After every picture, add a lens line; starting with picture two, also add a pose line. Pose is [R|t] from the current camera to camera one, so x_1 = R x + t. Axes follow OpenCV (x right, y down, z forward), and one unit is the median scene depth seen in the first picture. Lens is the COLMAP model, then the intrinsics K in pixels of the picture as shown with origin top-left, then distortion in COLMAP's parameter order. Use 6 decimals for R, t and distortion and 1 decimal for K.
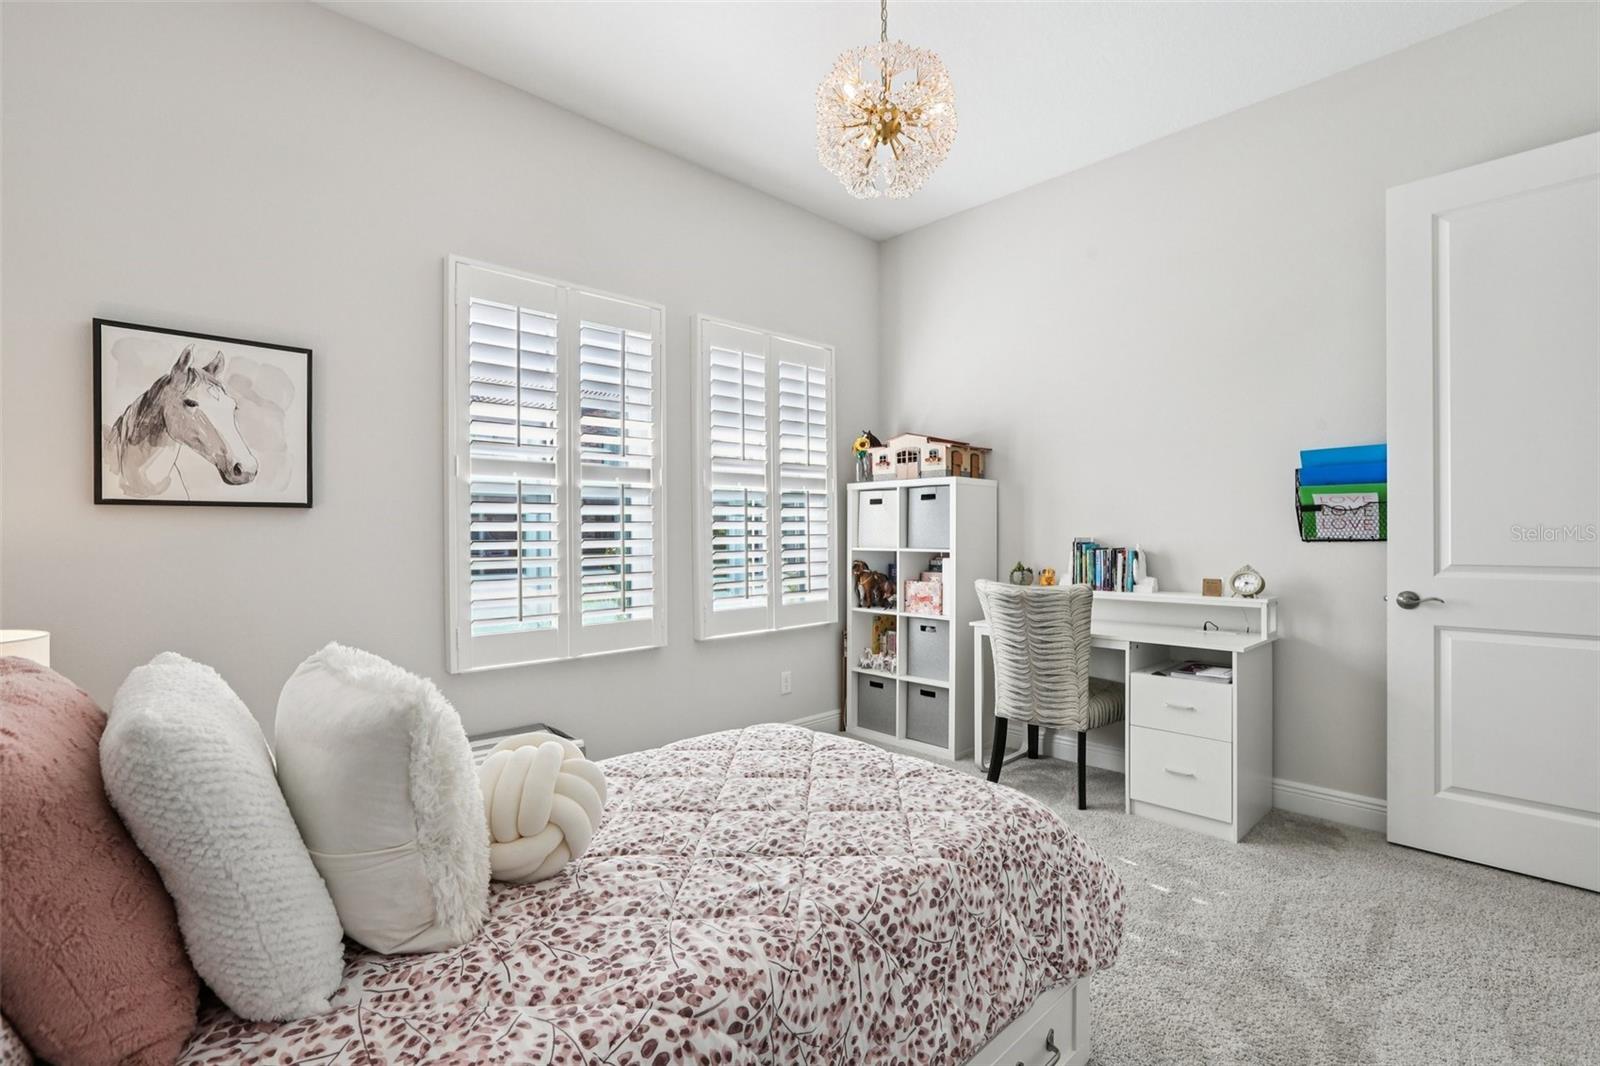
lens RADIAL K [[716.7, 0, 793.4], [0, 716.7, 538.3], [0, 0, 1]] dist [-0.027346, -0.000048]
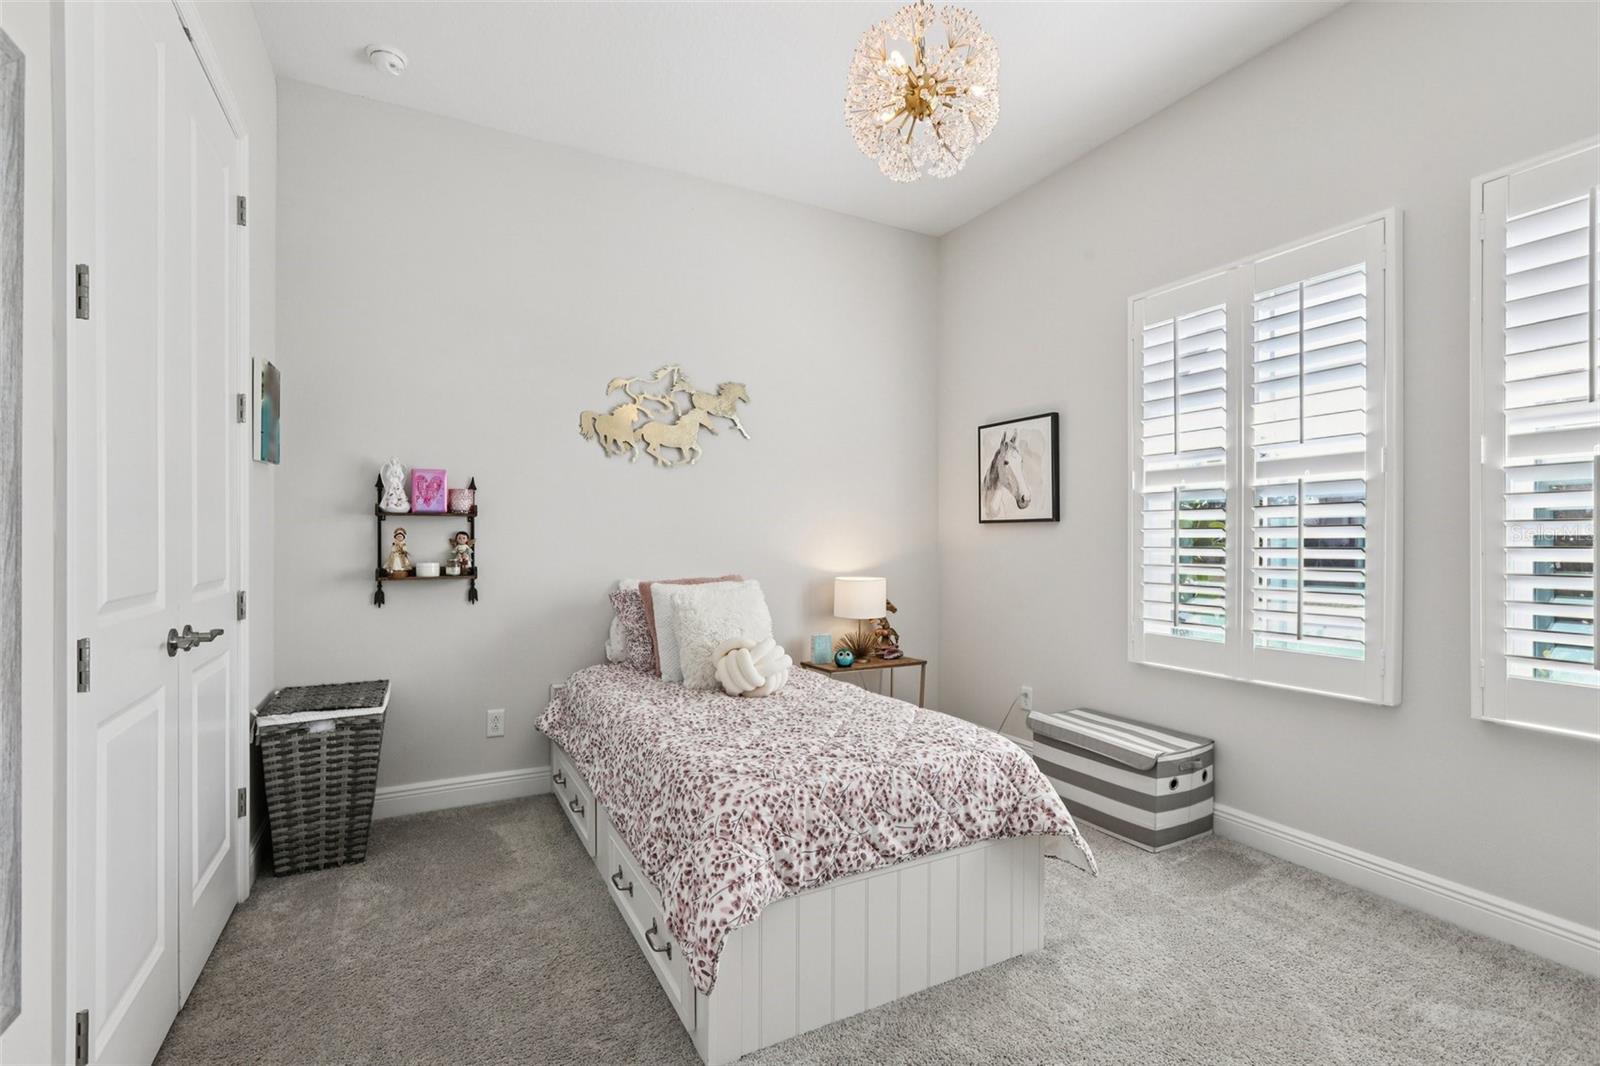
lens RADIAL K [[733.7, 0, 794.6], [0, 733.7, 534.2], [0, 0, 1]] dist [-0.043260, 0.016341]
pose [[-0.277648, 0.008729, -0.960643, 0.961255], [0.004997, 0.999958, 0.007641, -0.033542], [0.960670, -0.002679, -0.277680, 0.963598]]
